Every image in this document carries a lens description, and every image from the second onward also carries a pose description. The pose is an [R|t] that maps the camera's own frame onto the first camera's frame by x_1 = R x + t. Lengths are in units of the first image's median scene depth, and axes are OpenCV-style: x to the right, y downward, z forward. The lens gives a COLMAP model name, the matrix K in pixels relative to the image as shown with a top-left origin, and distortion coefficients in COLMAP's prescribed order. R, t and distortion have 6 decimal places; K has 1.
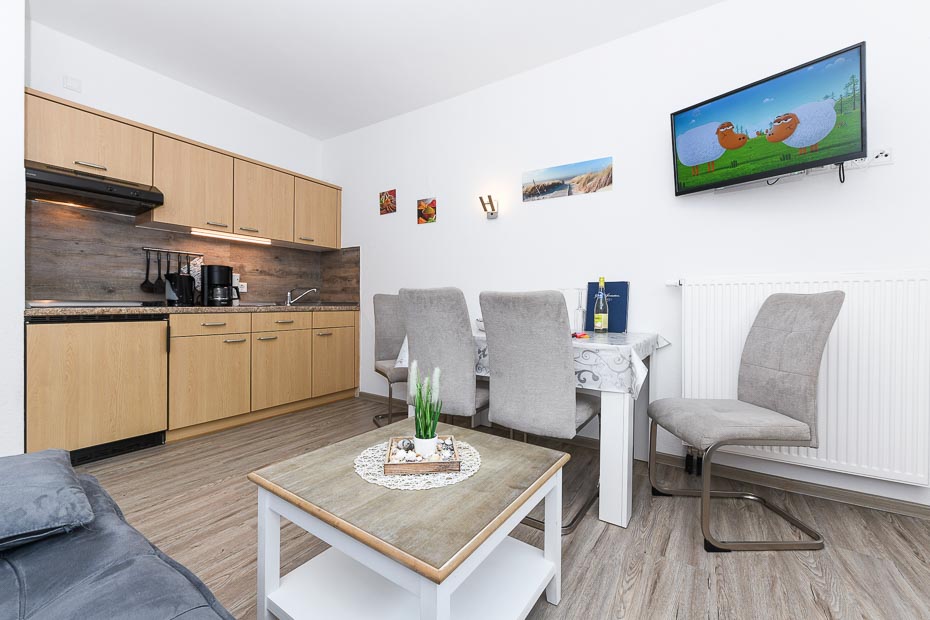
lens RADIAL K [[375.8, 0, 465.0], [0, 375.8, 310.0], [0, 0, 1]] dist [0.000519, -0.000140]
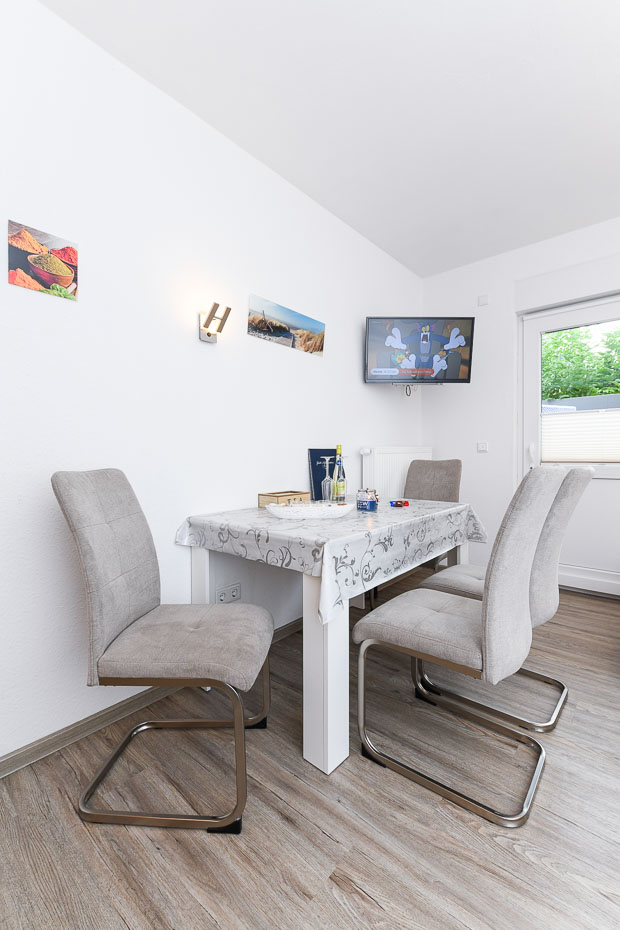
lens RADIAL K [[403.1, 0, 310.0], [0, 403.1, 465.0], [0, 0, 1]] dist [0.000309, -0.000035]
pose [[0.114028, -0.047728, 0.992330, -0.596424], [0.024511, 0.998676, 0.045216, -0.069092], [-0.993175, 0.019167, 0.115047, 0.784326]]
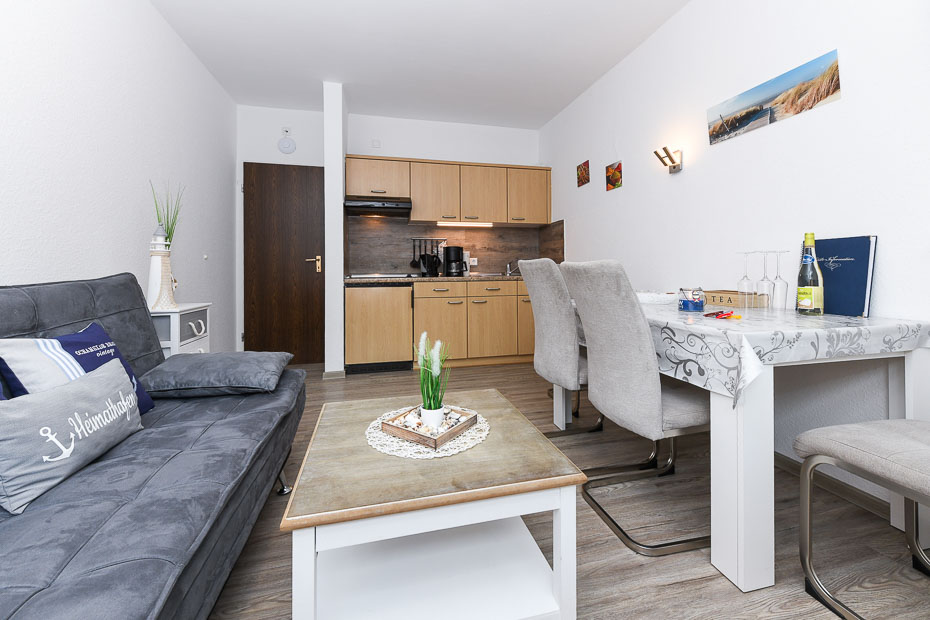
lens RADIAL K [[362.1, 0, 468.0], [0, 362.1, 272.7], [0, 0, 1]] dist [-0.000414, -0.000152]
pose [[0.736965, -0.010754, -0.675846, 0.287680], [0.001537, 0.999897, -0.014235, -0.005367], [0.675929, 0.009452, 0.736906, 0.081483]]
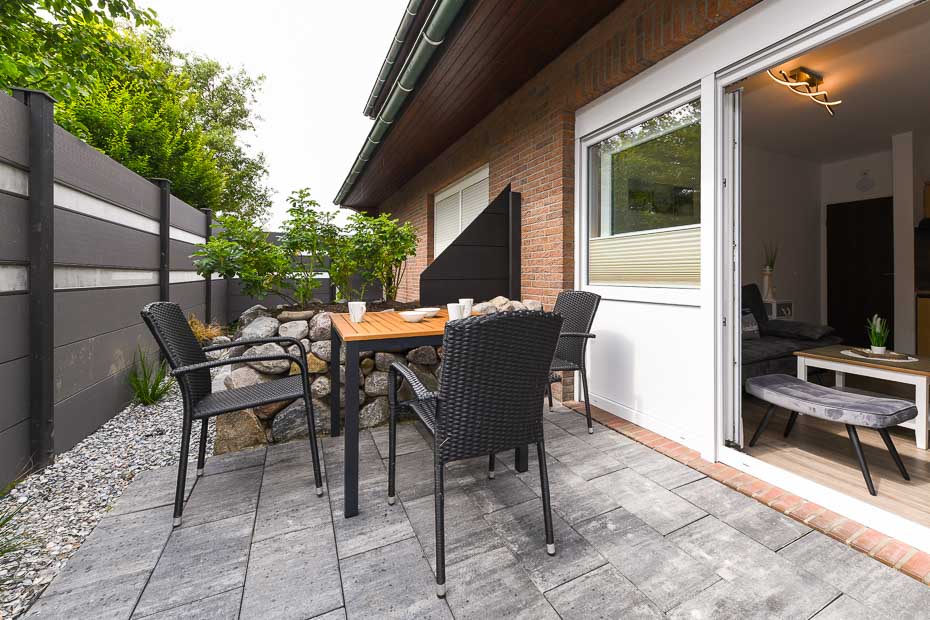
lens RADIAL K [[381.1, 0, 469.2], [0, 381.1, 274.9], [0, 0, 1]] dist [-0.001552, -0.000290]
pose [[-0.523911, -0.014693, -0.851646, 1.357010], [-0.017242, 0.999829, -0.006643, -0.022384], [0.851598, 0.011203, -0.524075, -0.031209]]
